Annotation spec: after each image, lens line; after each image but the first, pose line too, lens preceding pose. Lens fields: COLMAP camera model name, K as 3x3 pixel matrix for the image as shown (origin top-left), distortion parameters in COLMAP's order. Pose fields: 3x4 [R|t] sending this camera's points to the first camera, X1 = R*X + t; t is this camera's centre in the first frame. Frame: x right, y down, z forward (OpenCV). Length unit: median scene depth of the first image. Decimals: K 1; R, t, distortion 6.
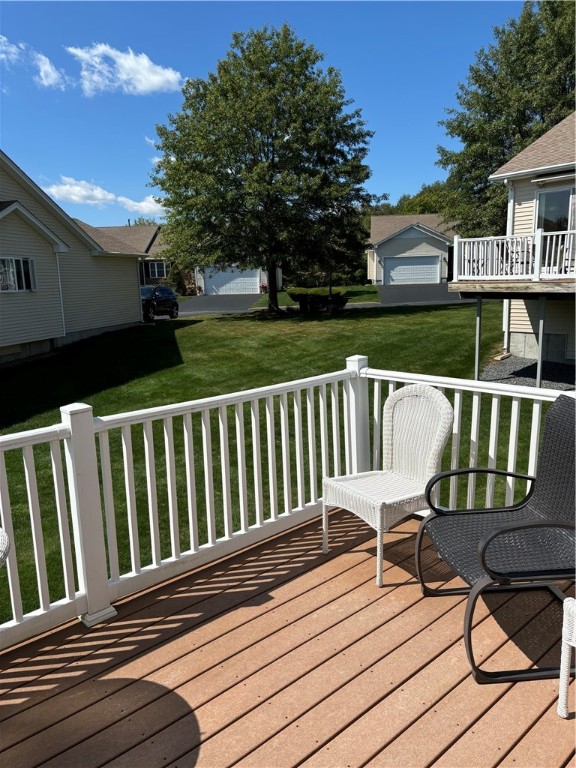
lens RADIAL K [[584.2, 0, 288.8], [0, 584.2, 385.6], [0, 0, 1]] dist [0.057693, -0.051784]
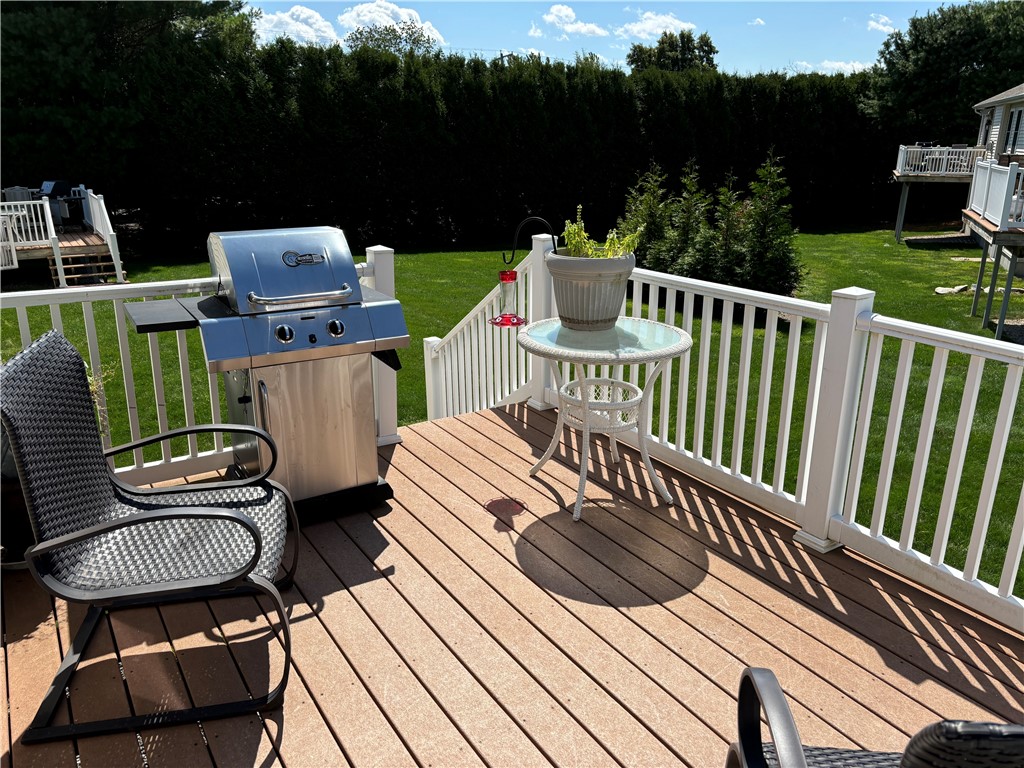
lens RADIAL K [[779.0, 0, 513.3], [0, 779.0, 382.7], [0, 0, 1]] dist [0.057693, -0.051784]
pose [[-0.167309, 0.319818, -0.932590, 0.761666], [-0.183475, 0.919299, 0.348176, -0.141161], [0.968682, 0.229360, -0.095129, 0.654900]]
